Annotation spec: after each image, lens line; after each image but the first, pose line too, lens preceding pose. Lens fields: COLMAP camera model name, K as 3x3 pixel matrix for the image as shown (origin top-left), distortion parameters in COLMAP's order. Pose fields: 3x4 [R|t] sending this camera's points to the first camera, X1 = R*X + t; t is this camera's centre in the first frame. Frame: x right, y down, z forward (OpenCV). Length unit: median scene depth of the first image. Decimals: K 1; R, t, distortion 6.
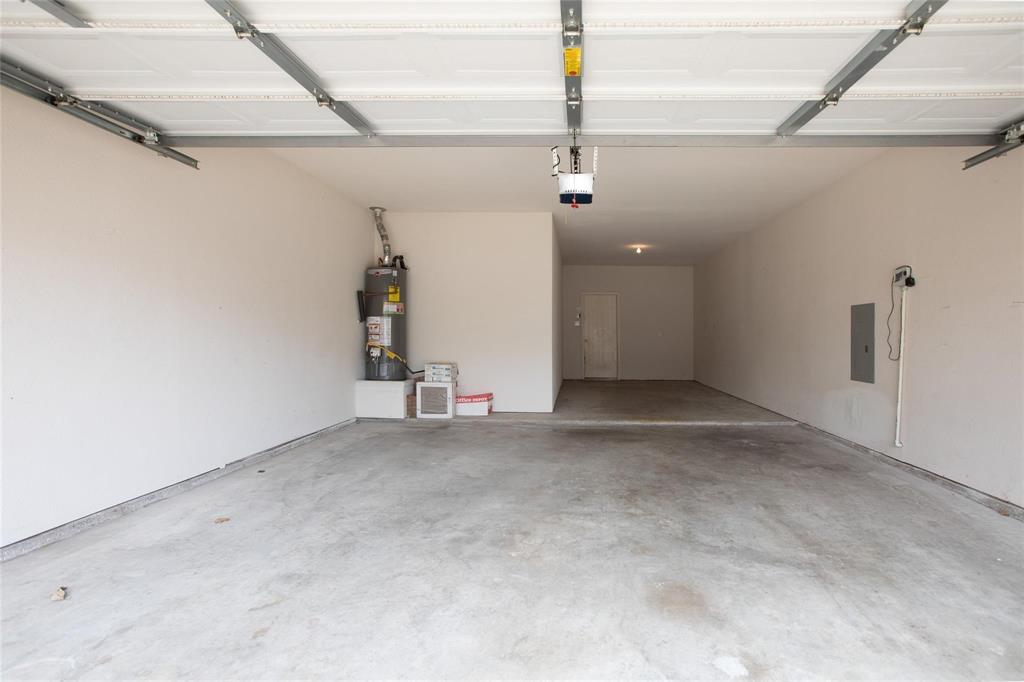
lens RADIAL K [[467.3, 0, 513.4], [0, 467.3, 346.9], [0, 0, 1]] dist [0.002379, 0.000667]
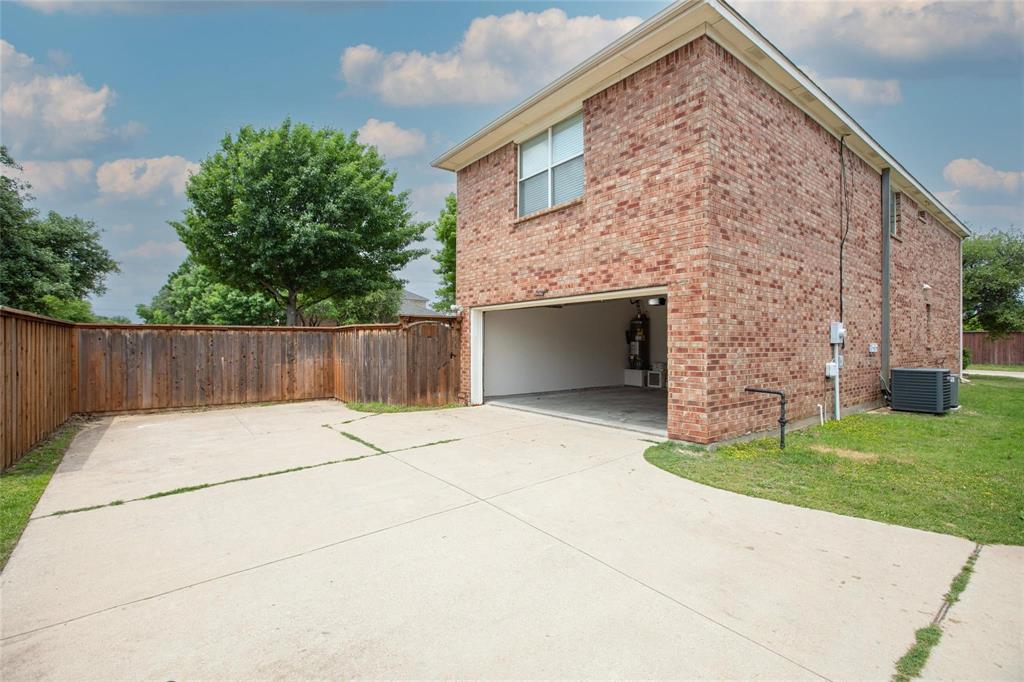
lens RADIAL K [[467.3, 0, 513.4], [0, 467.3, 346.9], [0, 0, 1]] dist [0.002379, 0.000667]
pose [[0.710778, -0.004099, -0.703405, 0.907030], [-0.007544, 0.999881, -0.013450, -0.004373], [0.703376, 0.014866, 0.710662, -1.051193]]
